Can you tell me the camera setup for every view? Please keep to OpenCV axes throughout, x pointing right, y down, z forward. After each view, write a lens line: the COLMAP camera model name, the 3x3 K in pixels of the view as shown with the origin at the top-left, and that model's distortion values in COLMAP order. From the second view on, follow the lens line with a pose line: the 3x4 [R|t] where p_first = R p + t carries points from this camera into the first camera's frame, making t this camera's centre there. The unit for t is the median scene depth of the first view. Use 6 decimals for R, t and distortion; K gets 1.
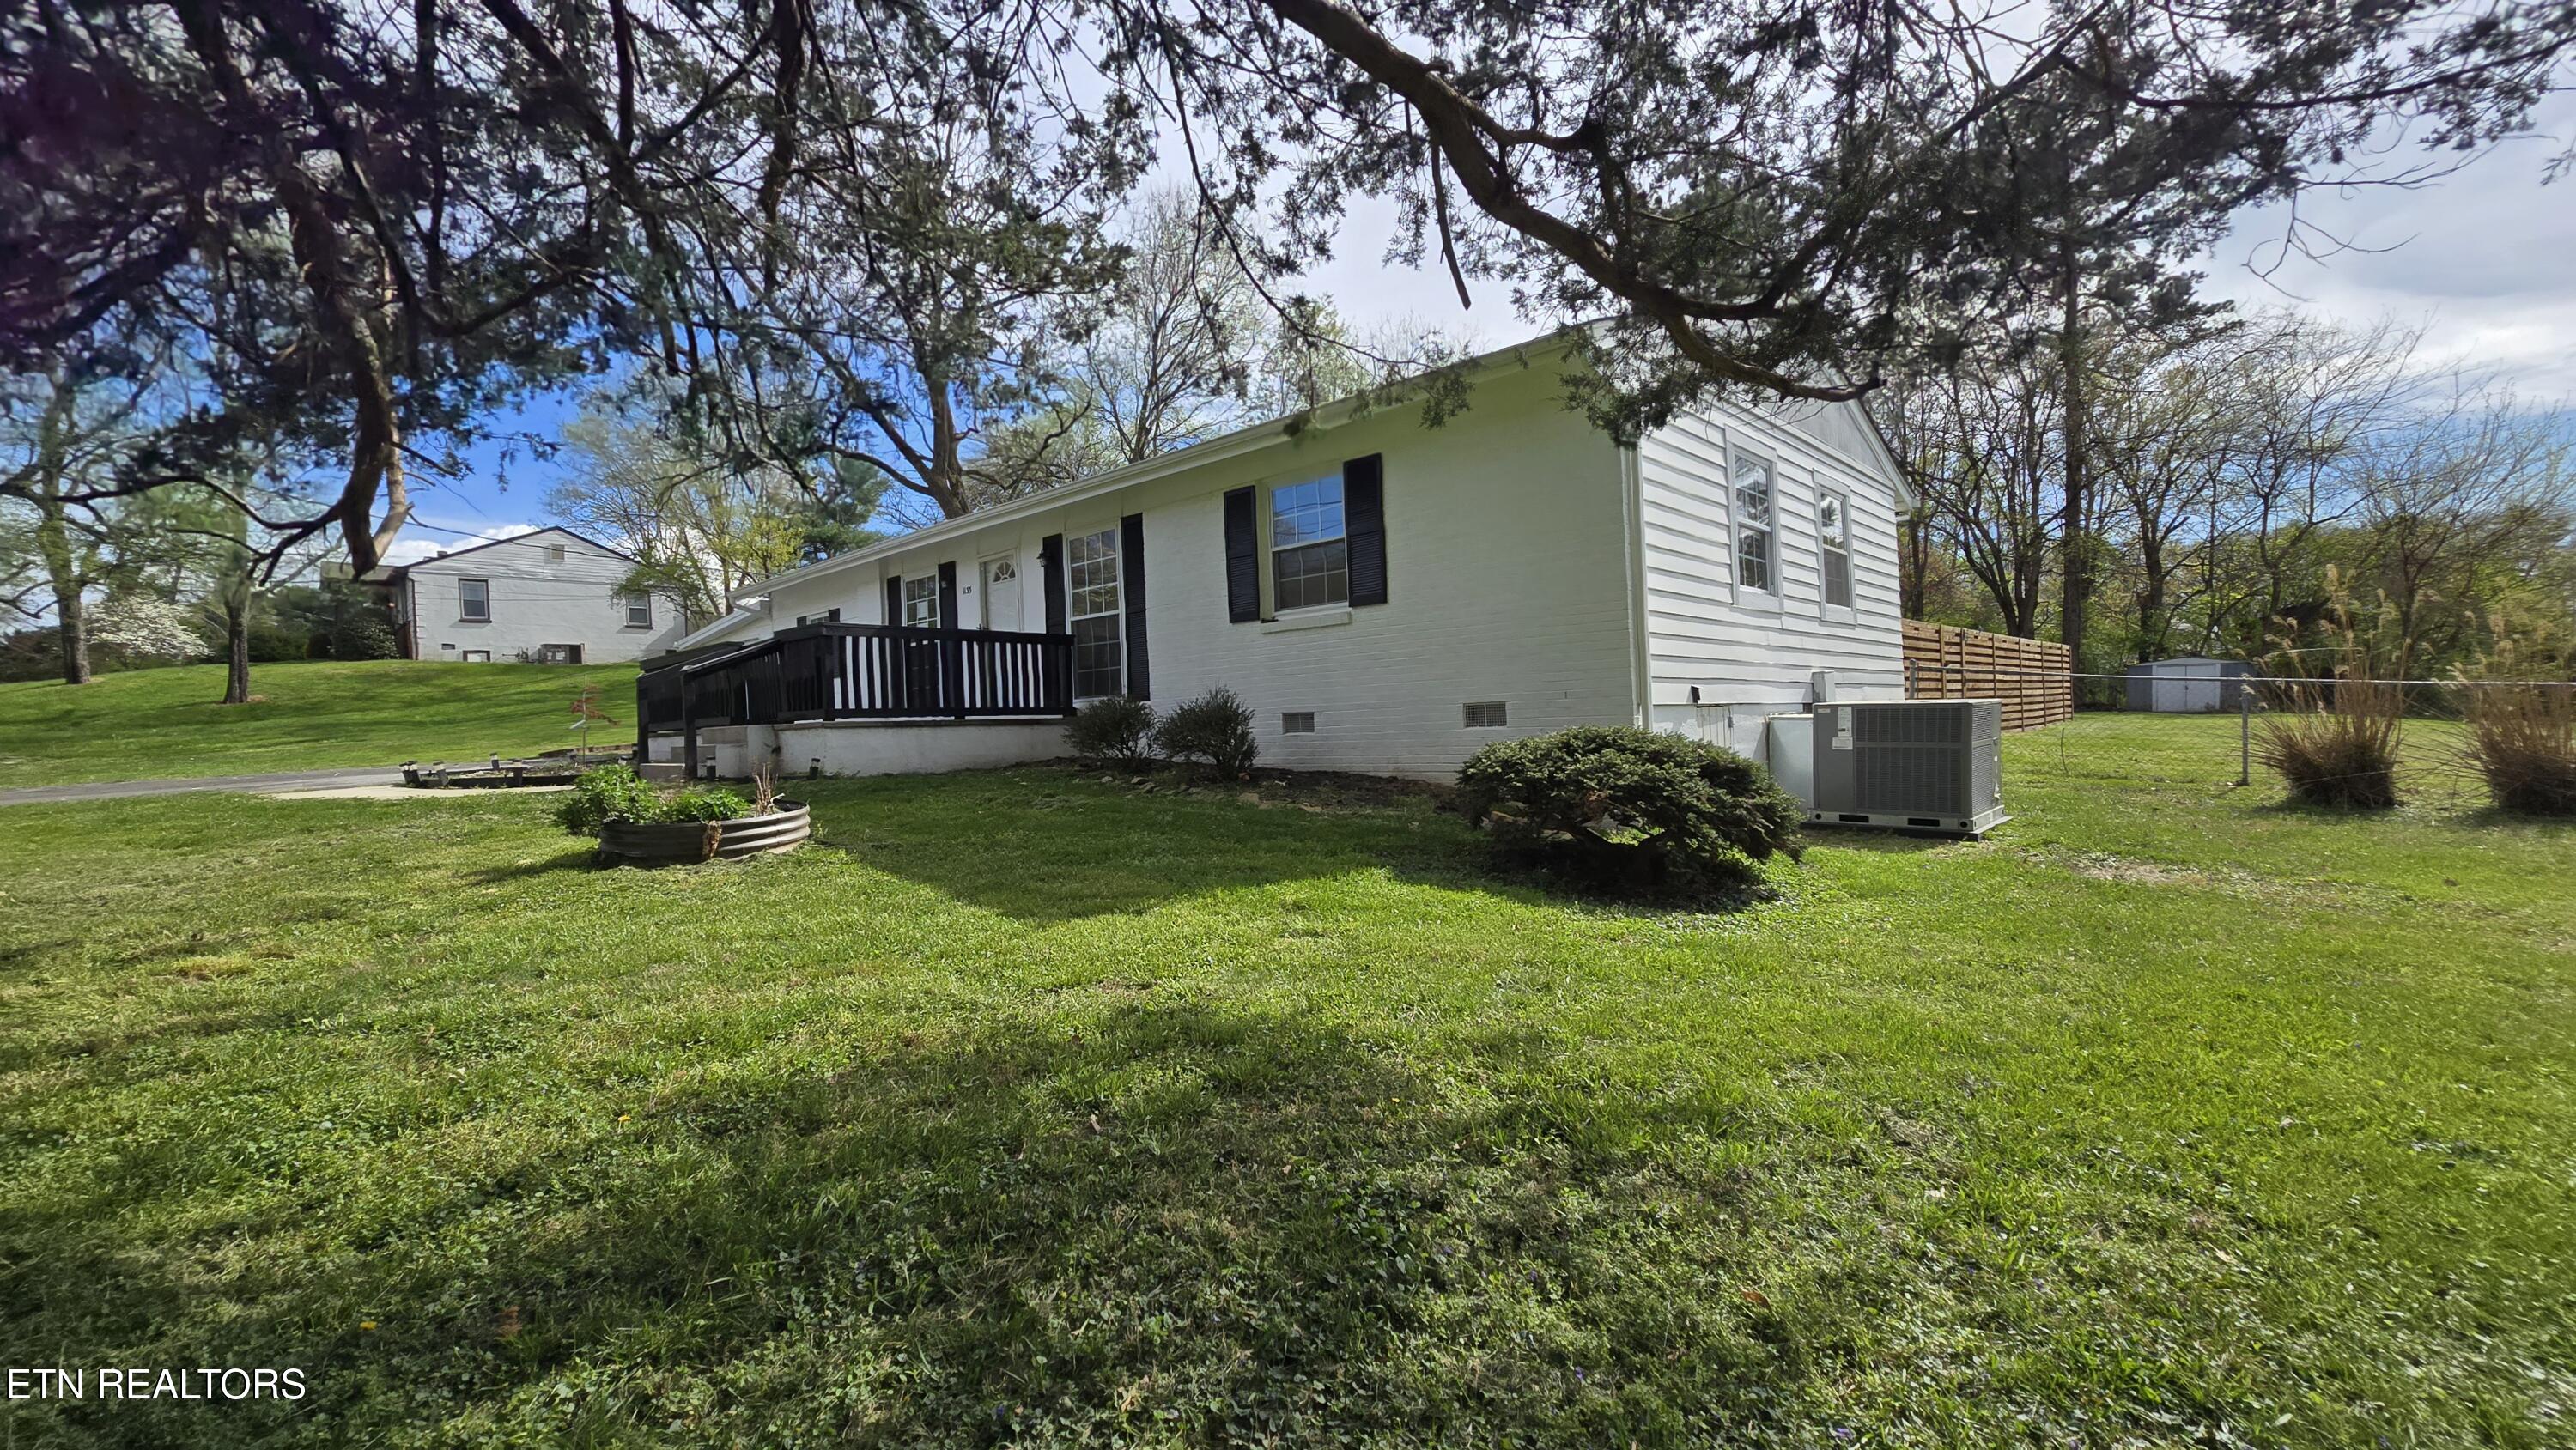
lens RADIAL K [[998.0, 0, 1299.9], [0, 998.0, 716.2], [0, 0, 1]] dist [0.003230, 0.000236]
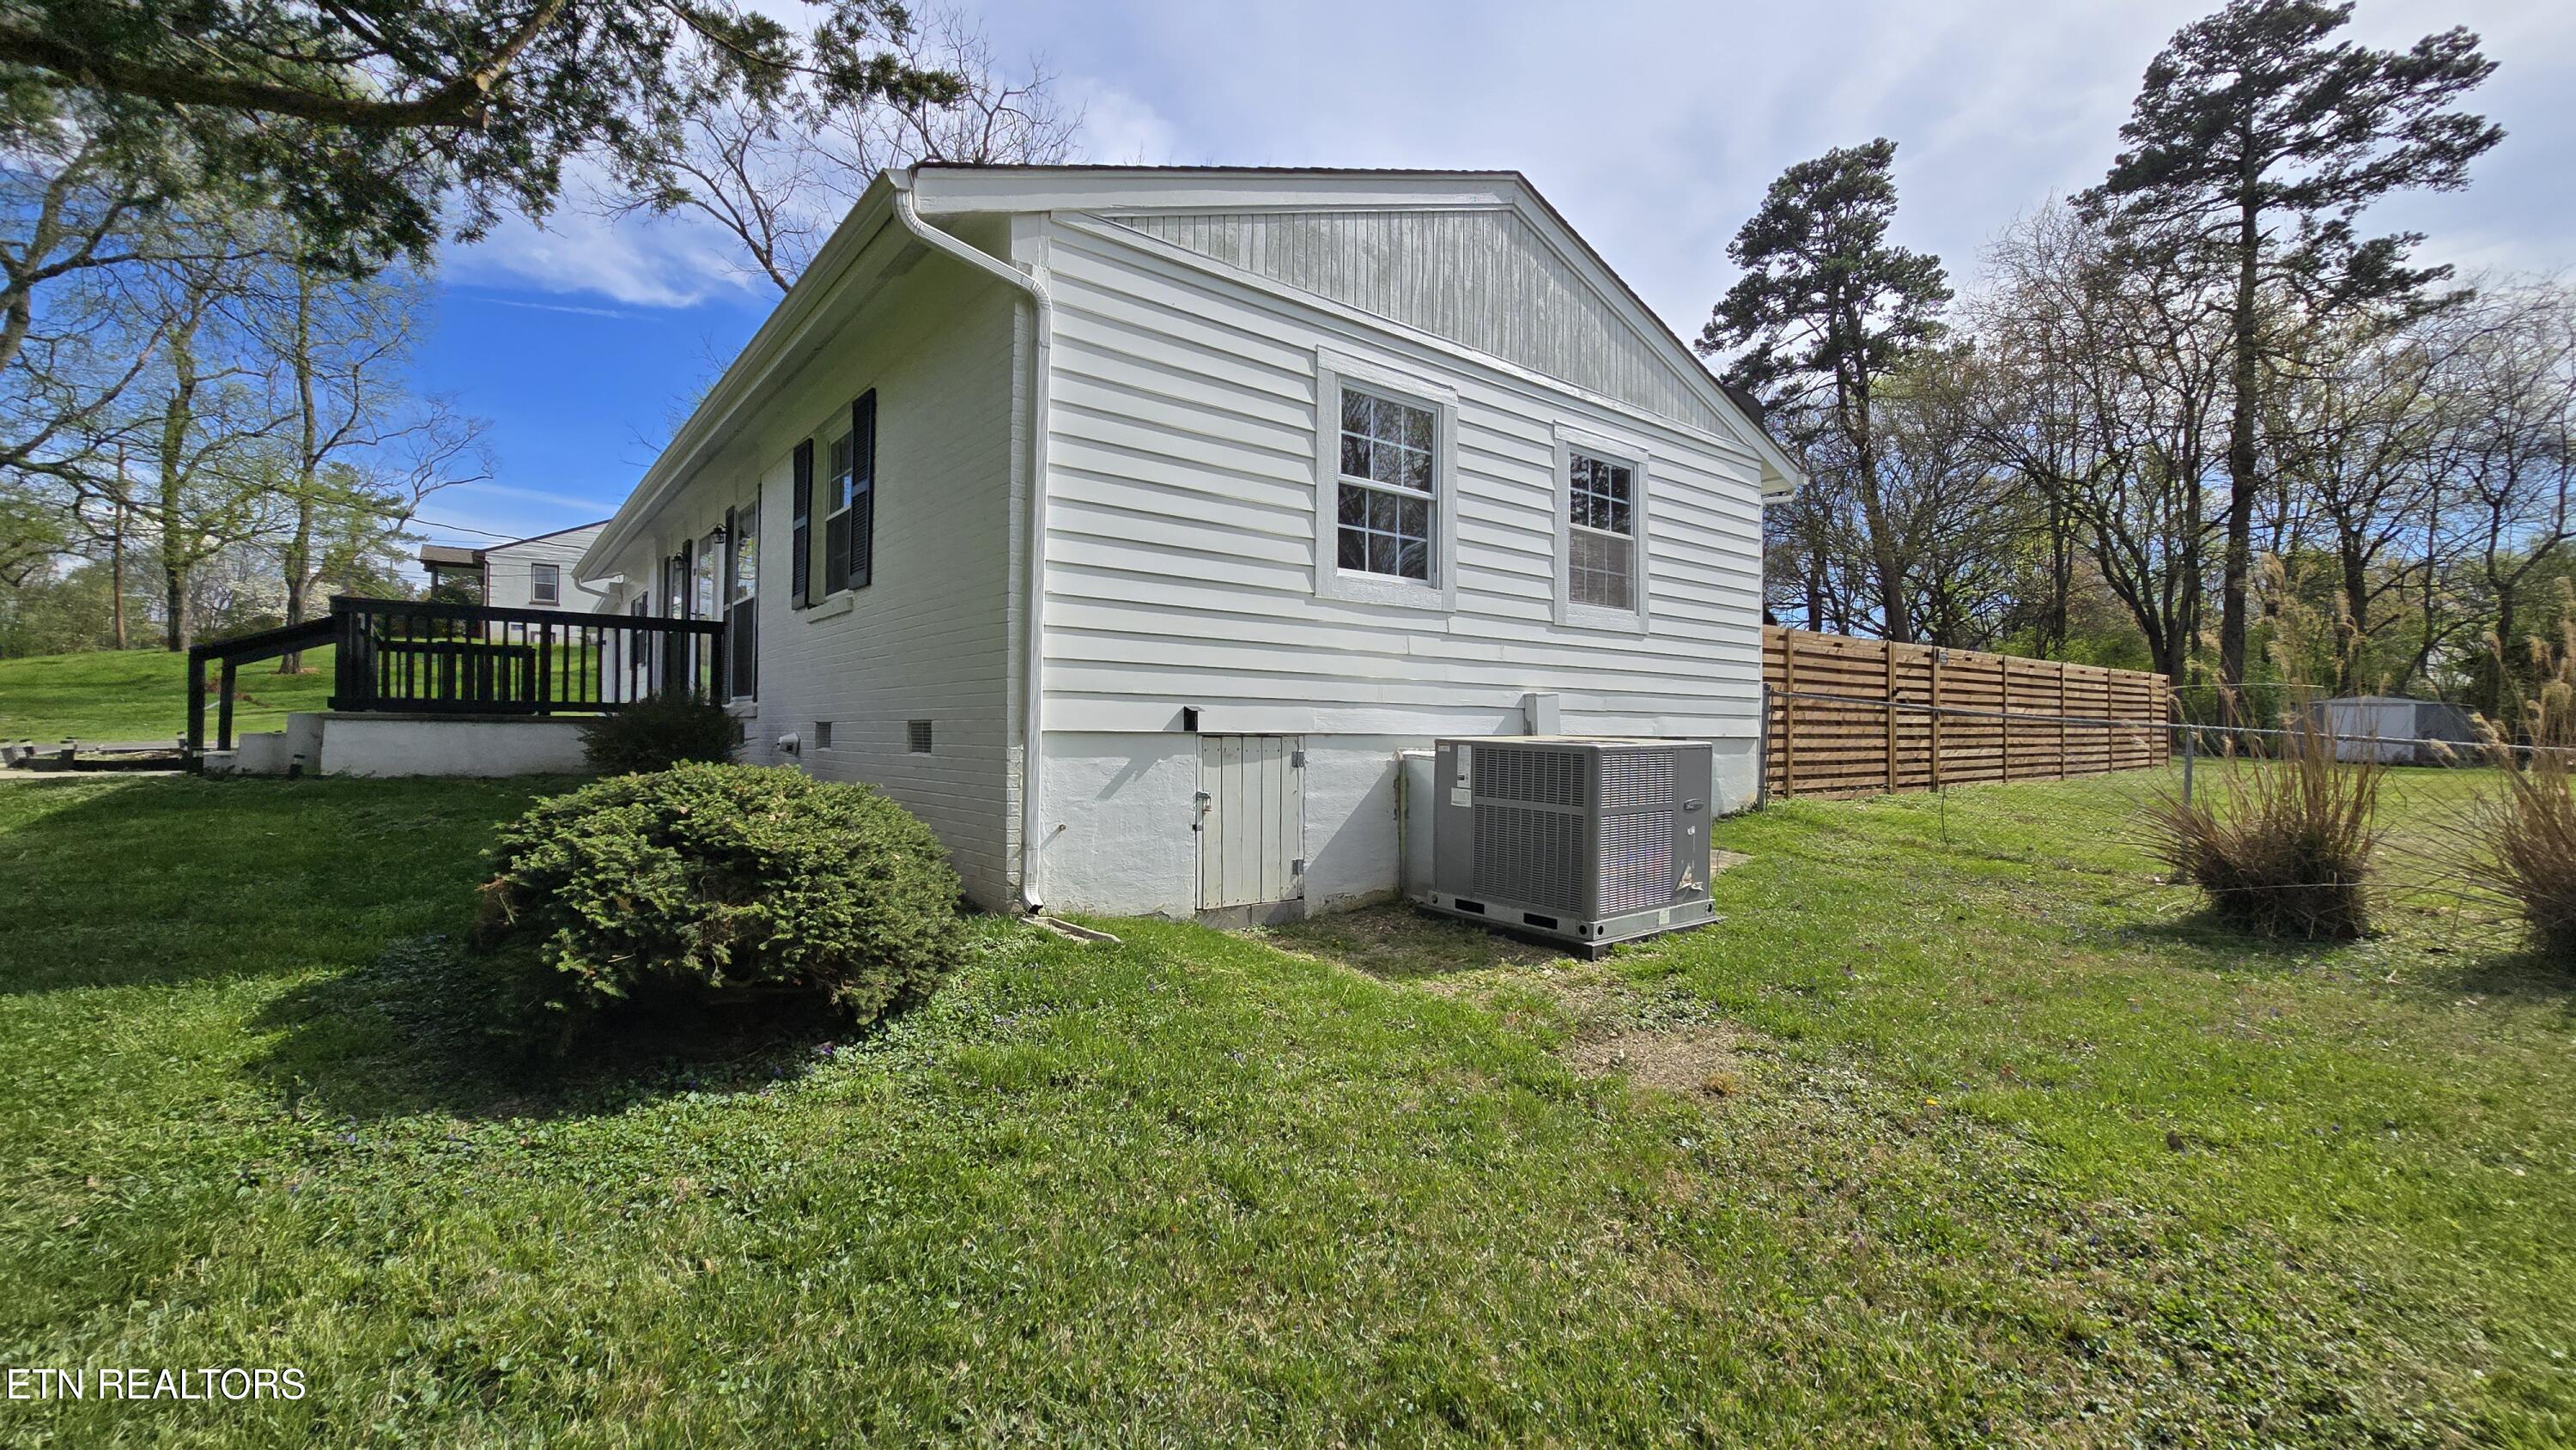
lens RADIAL K [[998.0, 0, 1278.6], [0, 998.0, 718.9], [0, 0, 1]] dist [0.003230, 0.000236]
pose [[0.990295, 0.038765, -0.133468, 0.157500], [-0.039181, 0.999232, -0.000490, -0.006832], [0.133346, 0.005714, 0.991053, 0.090775]]
